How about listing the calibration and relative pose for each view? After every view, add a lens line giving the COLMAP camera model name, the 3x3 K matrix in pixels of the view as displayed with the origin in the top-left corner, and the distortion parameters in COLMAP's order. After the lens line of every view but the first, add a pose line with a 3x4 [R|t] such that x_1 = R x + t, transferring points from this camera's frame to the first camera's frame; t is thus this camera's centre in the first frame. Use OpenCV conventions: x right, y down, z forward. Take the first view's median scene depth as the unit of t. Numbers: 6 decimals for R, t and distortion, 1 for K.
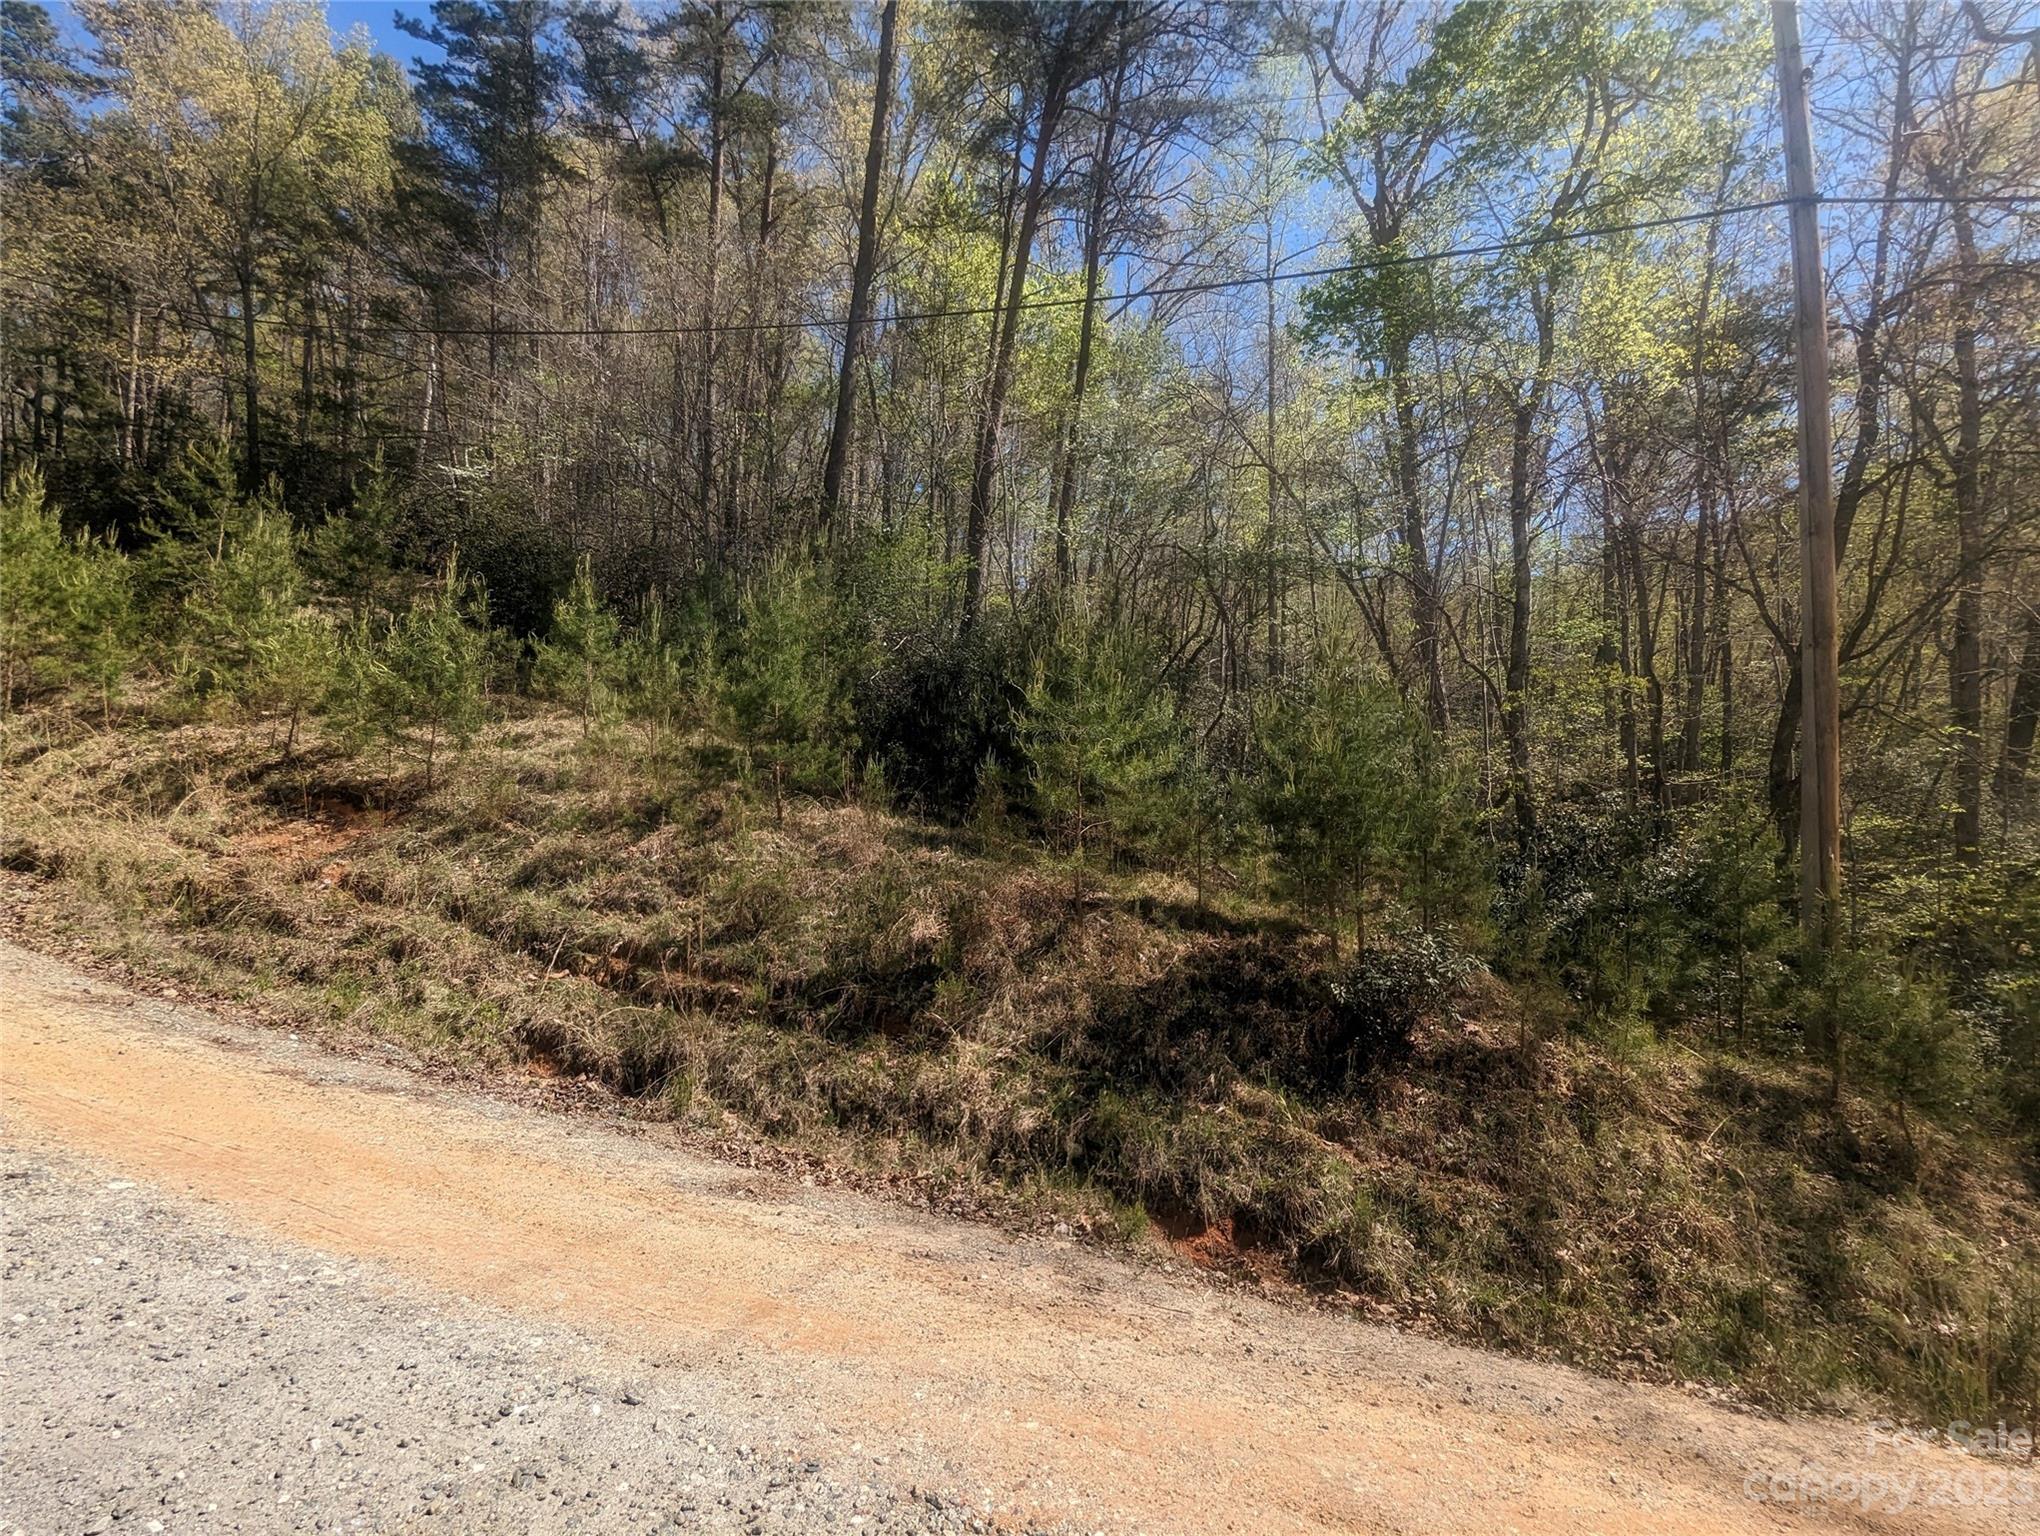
lens RADIAL K [[970.9, 0, 1014.7], [0, 970.9, 773.0], [0, 0, 1]] dist [-0.001991, 0.000150]
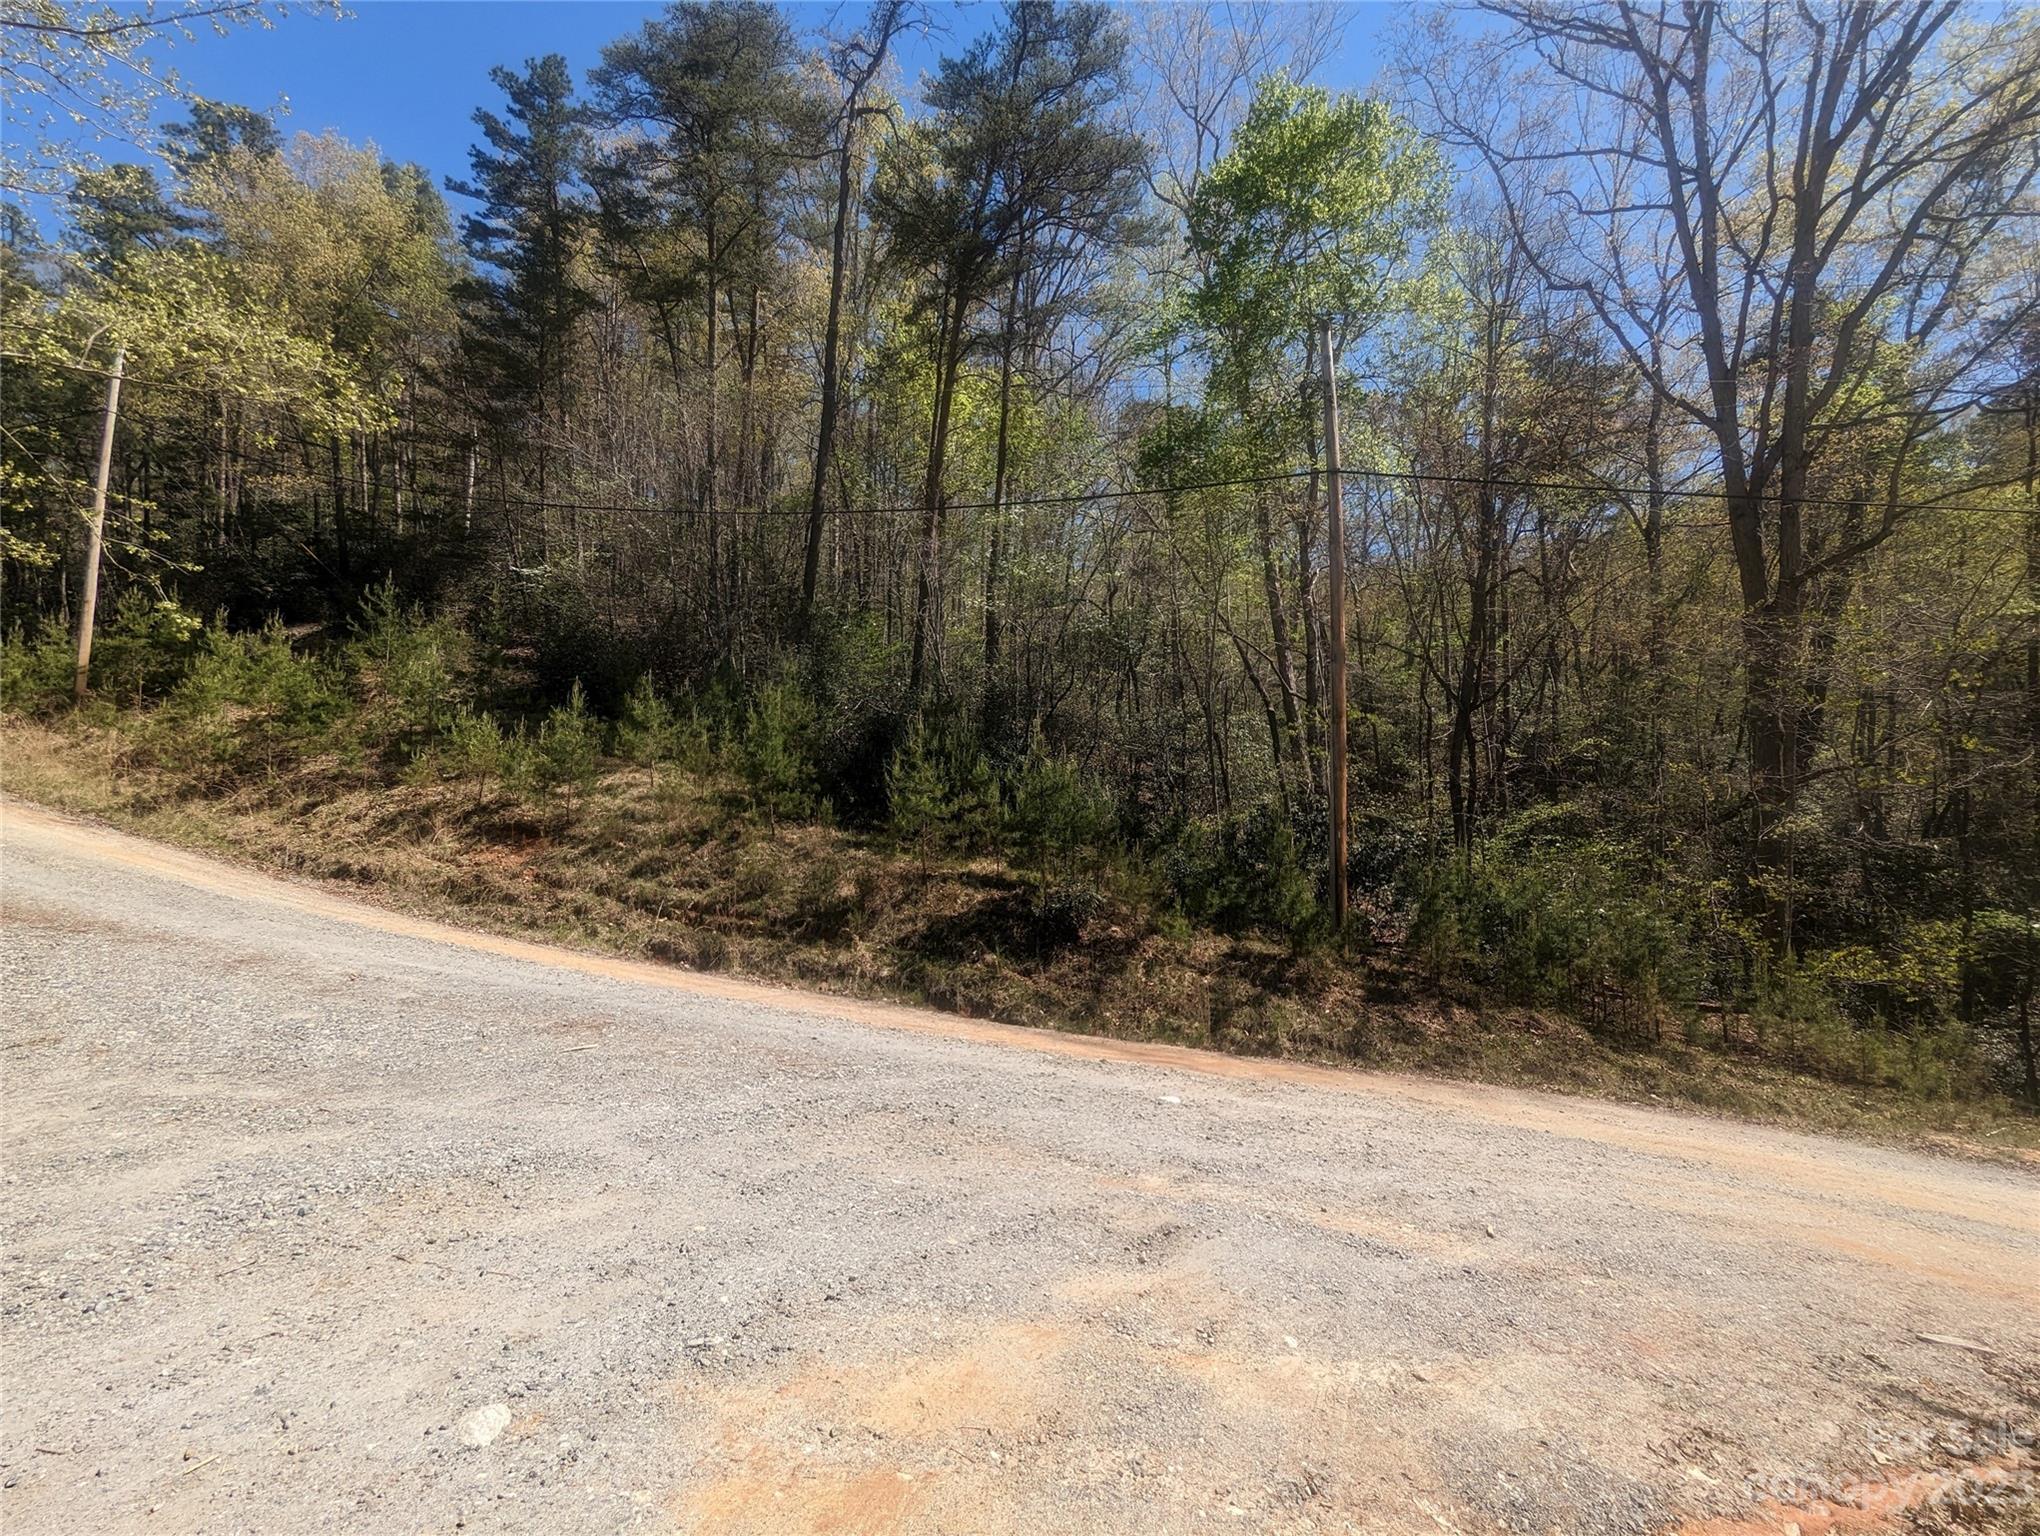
lens RADIAL K [[970.9, 0, 1014.7], [0, 970.9, 773.0], [0, 0, 1]] dist [-0.001991, 0.000150]
pose [[0.999433, -0.032918, -0.007130, 0.191433], [0.032973, 0.999426, 0.007788, -0.058218], [0.006869, -0.008018, 0.999944, -0.684360]]
